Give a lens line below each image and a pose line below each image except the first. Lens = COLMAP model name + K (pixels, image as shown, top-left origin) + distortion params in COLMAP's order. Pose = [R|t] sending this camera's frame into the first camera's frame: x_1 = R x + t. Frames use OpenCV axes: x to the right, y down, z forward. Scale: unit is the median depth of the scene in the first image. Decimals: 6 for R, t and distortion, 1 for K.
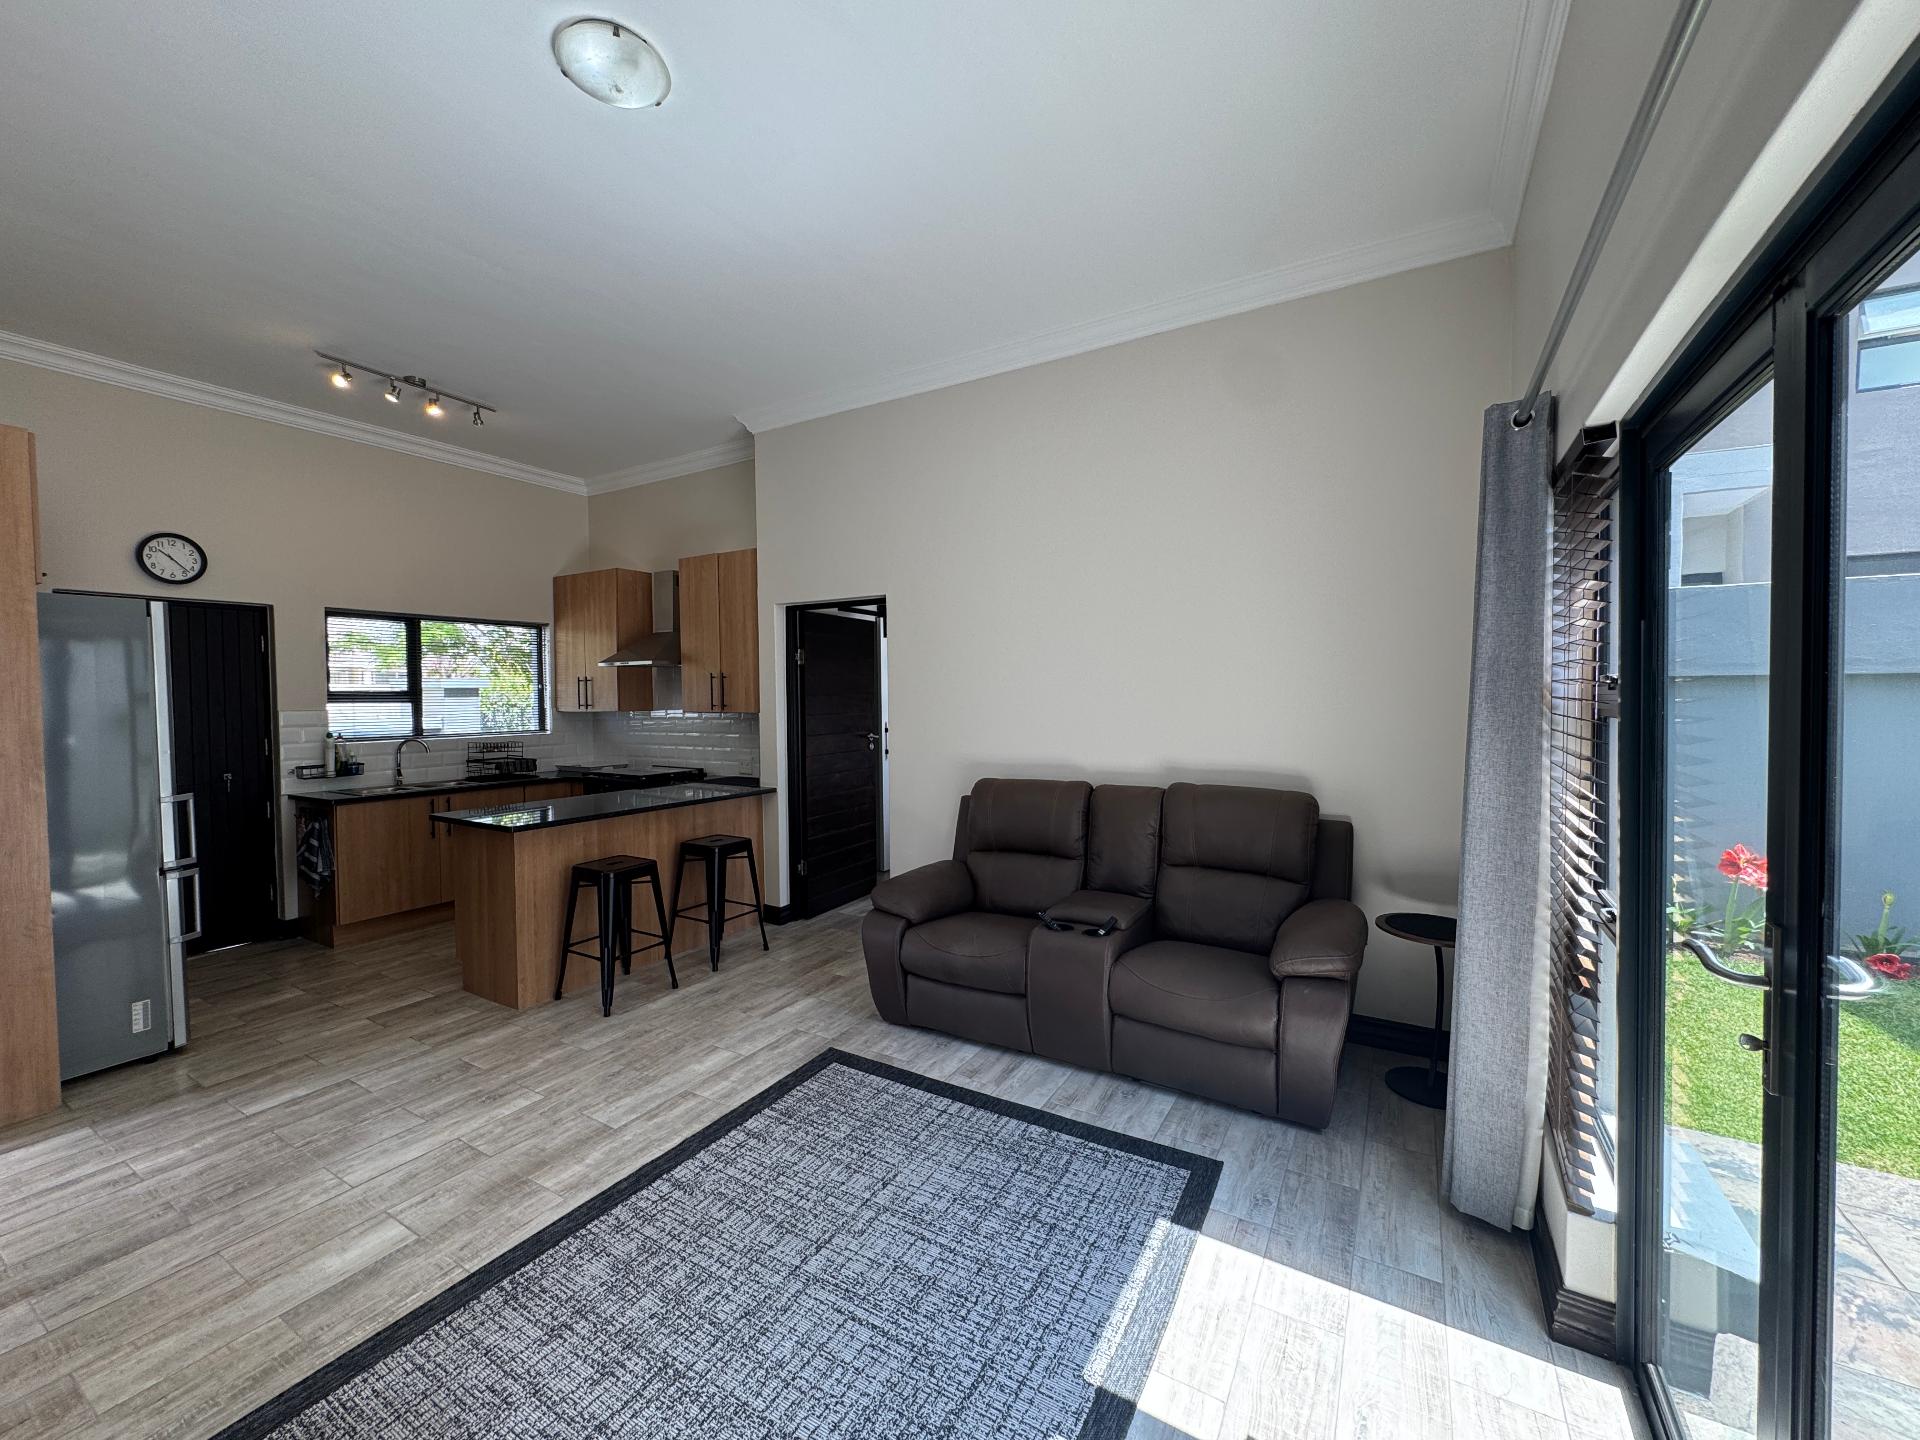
lens RADIAL K [[762.6, 0, 960.4], [0, 762.6, 717.8], [0, 0, 1]] dist [-0.001894, 0.000444]
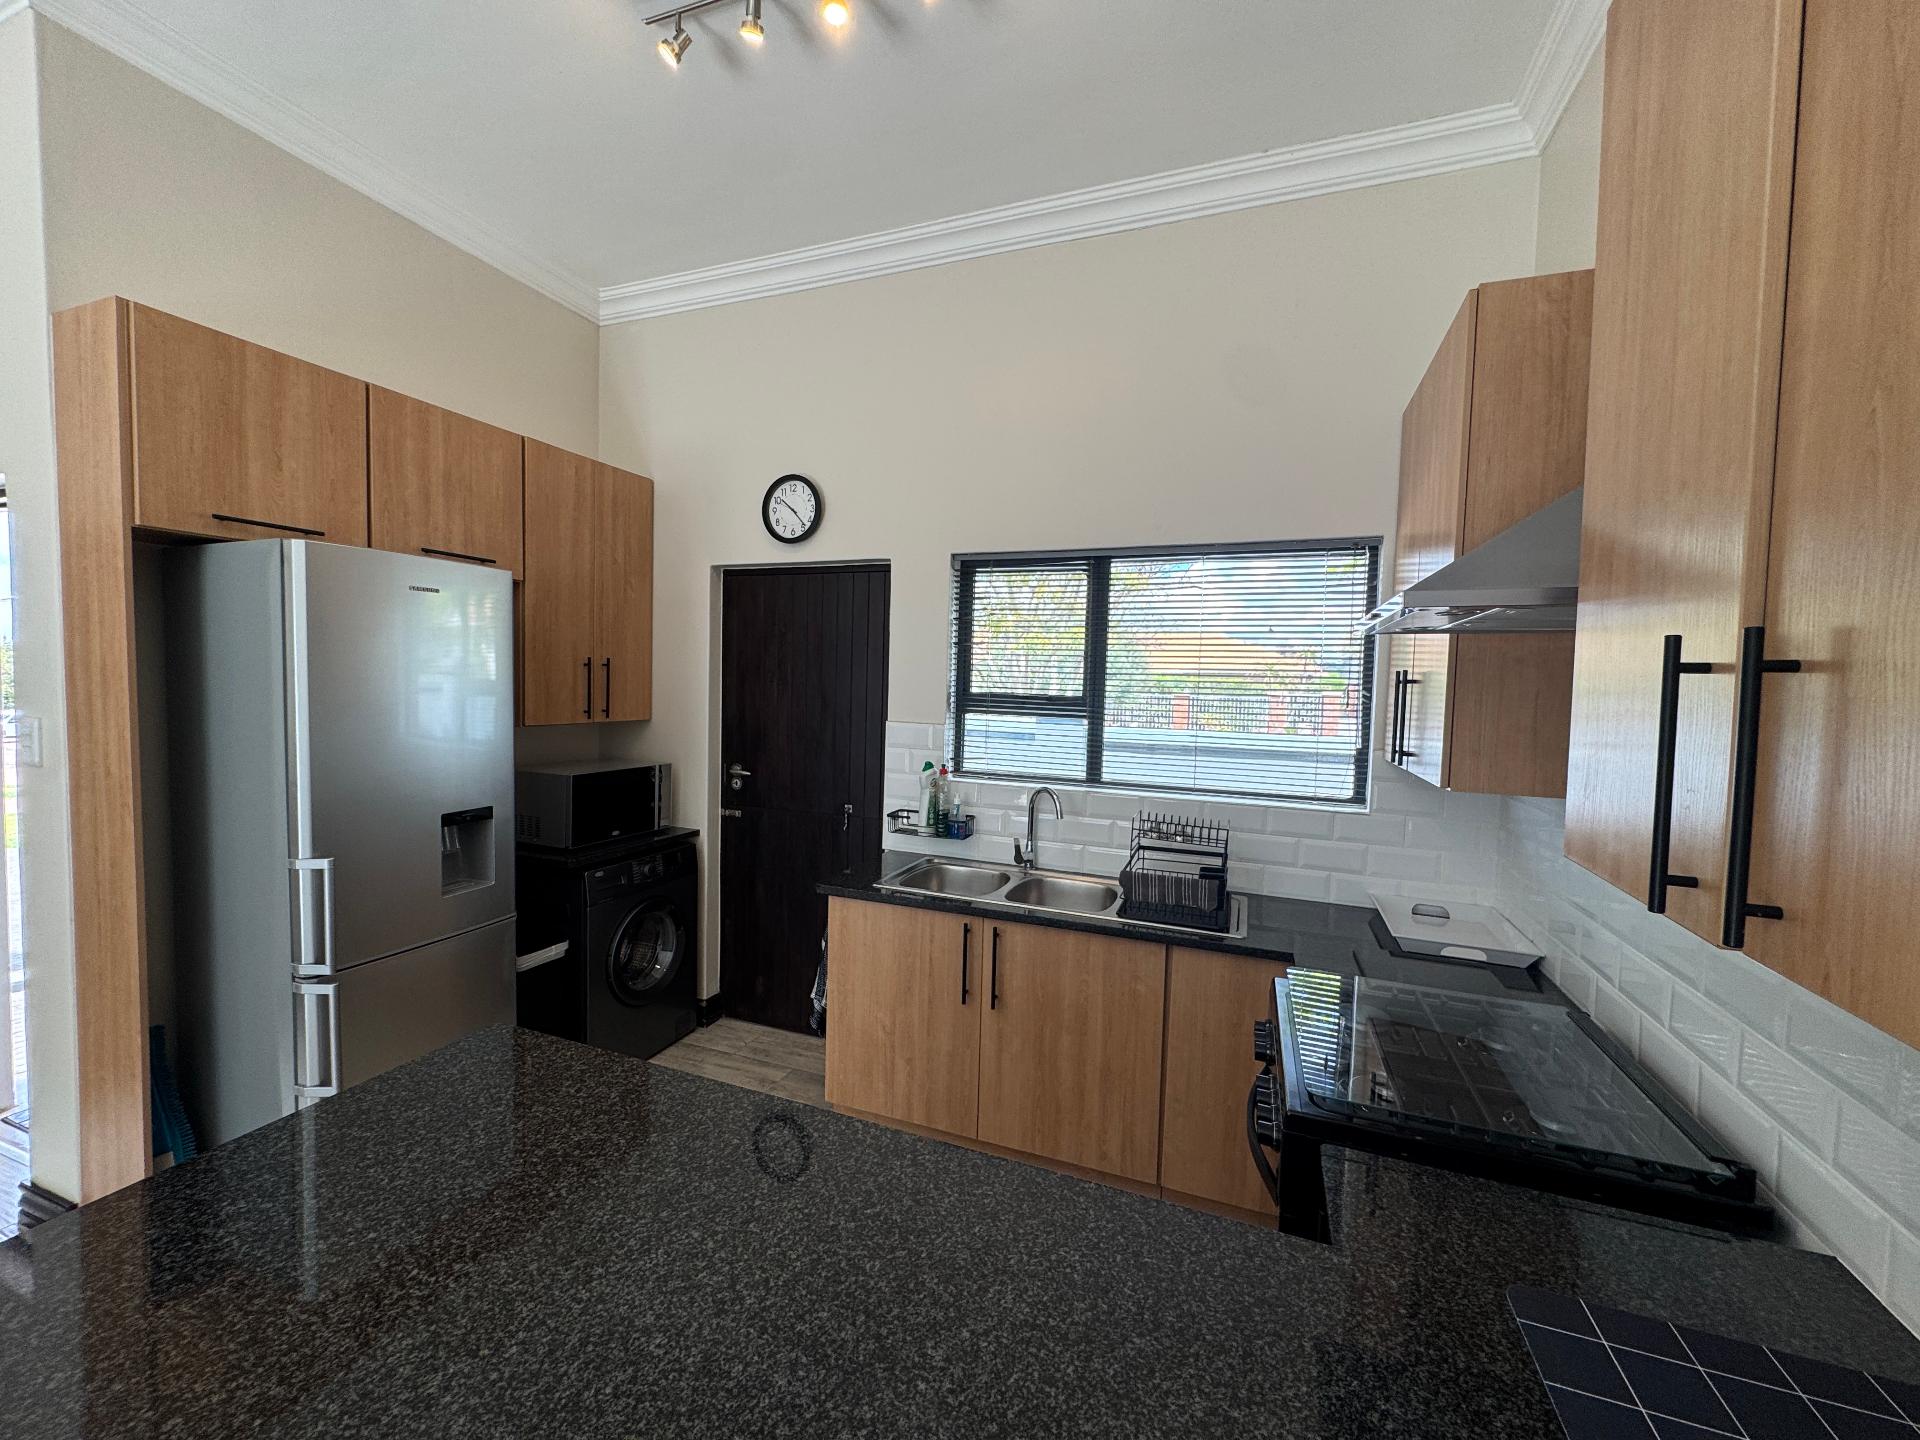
lens RADIAL K [[762.6, 0, 960.4], [0, 762.6, 717.8], [0, 0, 1]] dist [-0.001894, 0.000444]
pose [[0.164549, 0.059695, -0.984561, -0.344579], [-0.059351, 0.996958, 0.050528, -0.070116], [0.984582, 0.050121, 0.167591, 1.368725]]
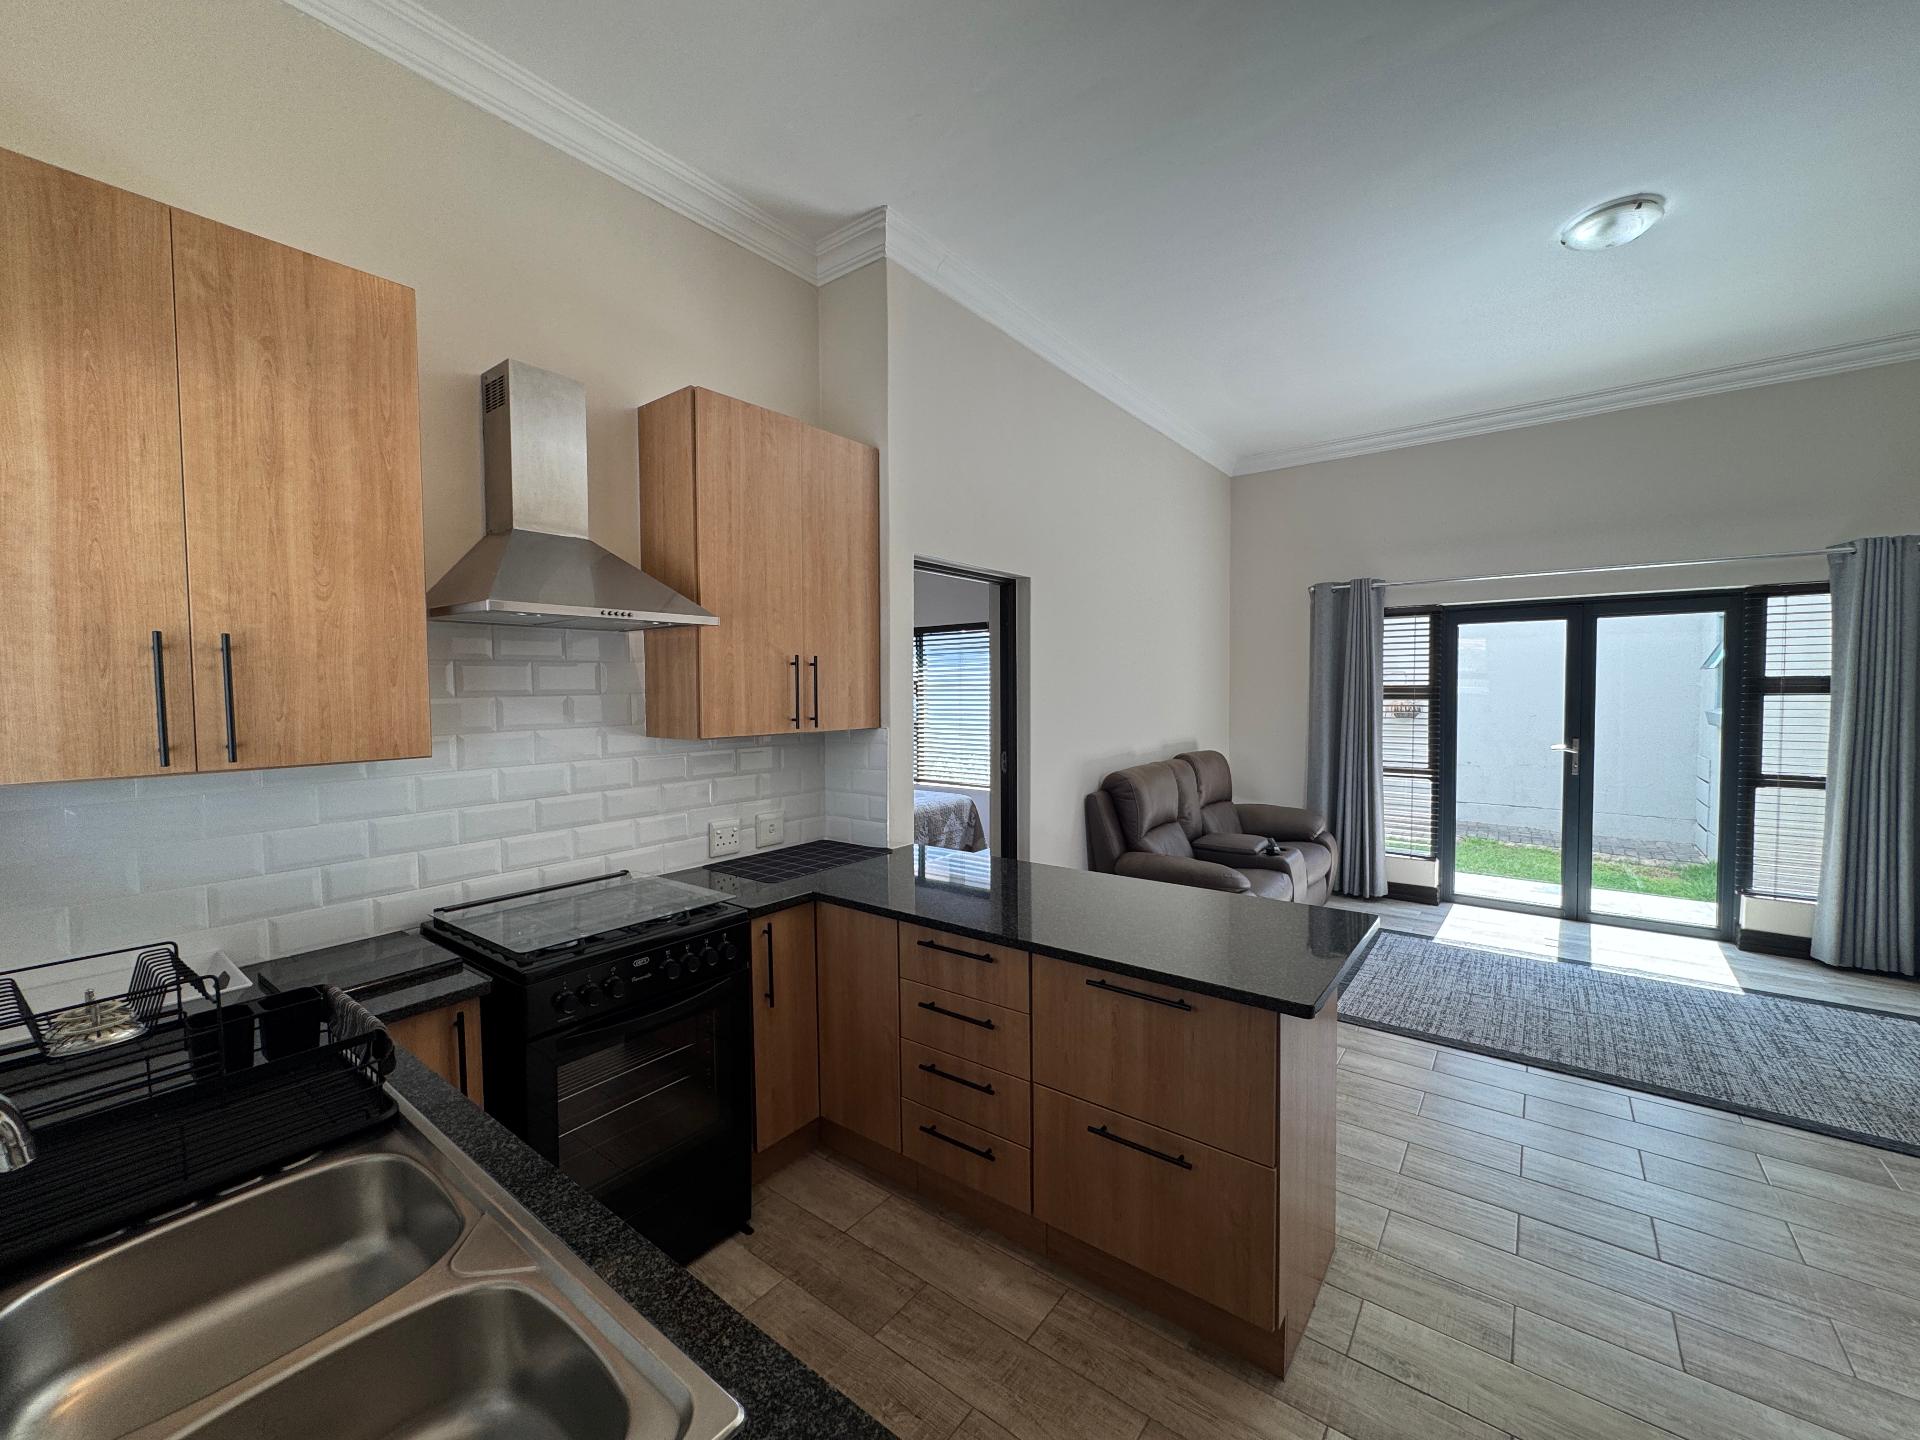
lens RADIAL K [[762.6, 0, 960.4], [0, 762.6, 717.8], [0, 0, 1]] dist [-0.001894, 0.000444]
pose [[0.123303, -0.033023, 0.991819, -1.301935], [0.037987, 0.998871, 0.028535, -0.044380], [-0.991642, 0.034158, 0.124418, 1.331282]]
